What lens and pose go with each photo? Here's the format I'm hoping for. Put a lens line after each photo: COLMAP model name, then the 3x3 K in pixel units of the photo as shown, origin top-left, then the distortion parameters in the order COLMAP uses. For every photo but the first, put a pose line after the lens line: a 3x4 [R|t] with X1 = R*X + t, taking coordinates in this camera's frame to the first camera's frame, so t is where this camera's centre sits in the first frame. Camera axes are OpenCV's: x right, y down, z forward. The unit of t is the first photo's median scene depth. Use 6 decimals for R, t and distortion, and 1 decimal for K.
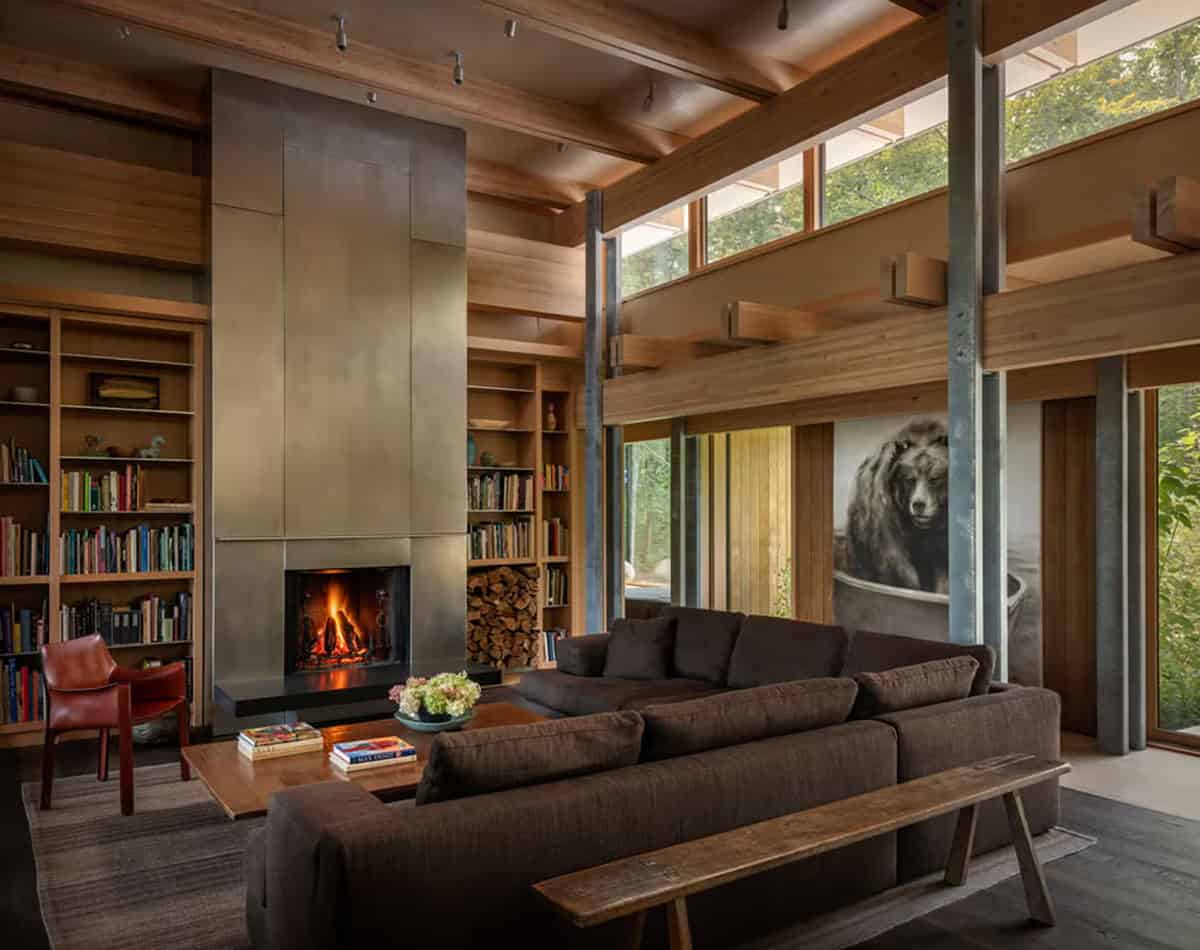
lens RADIAL K [[874.9, 0, 600.0], [0, 874.9, 475.0], [0, 0, 1]] dist [0.010870, 0.004167]
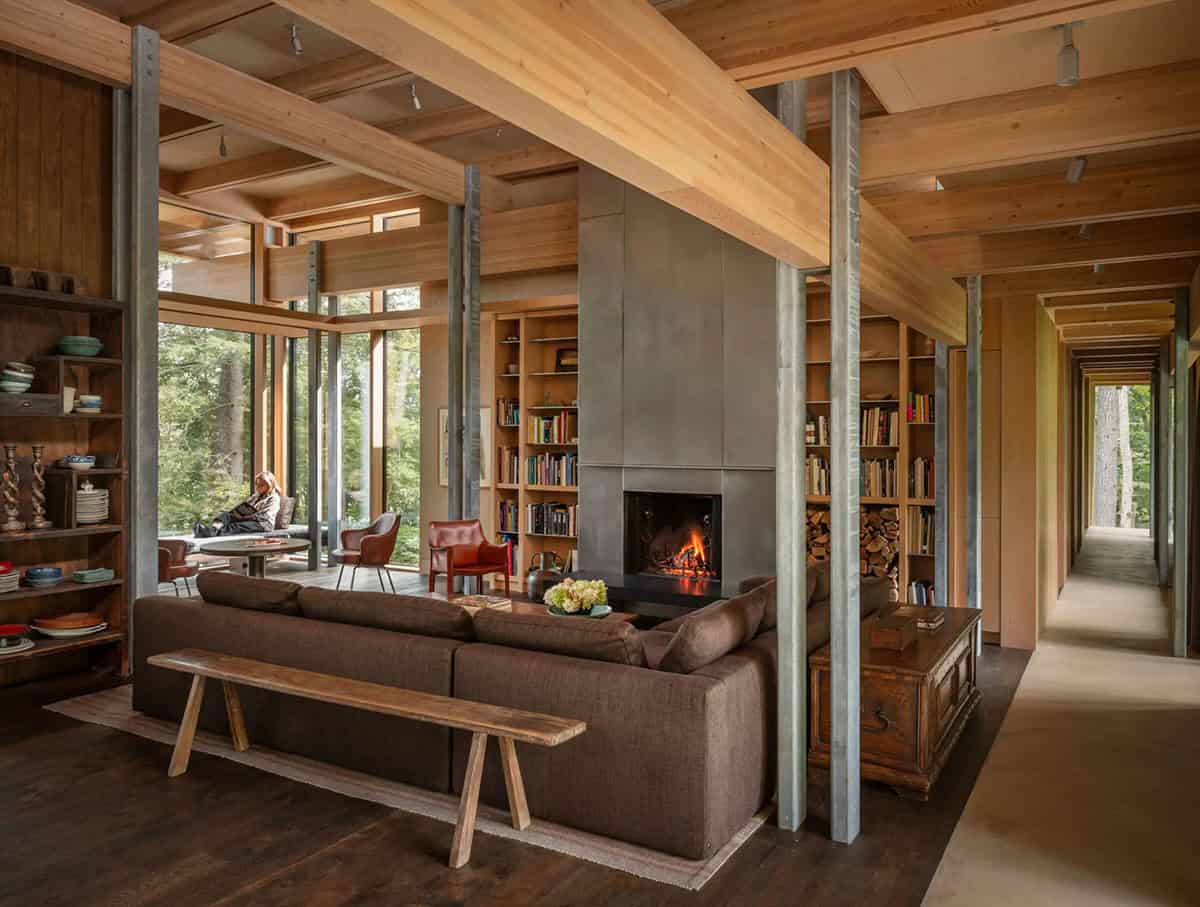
lens RADIAL K [[893.2, 0, 600.0], [0, 893.2, 453.5], [0, 0, 1]] dist [-0.003834, -0.000931]
pose [[0.420607, 0.009736, -0.907191, 0.820363], [0.023781, 0.999481, 0.021752, 0.027249], [0.906931, -0.030723, 0.420157, 0.437558]]
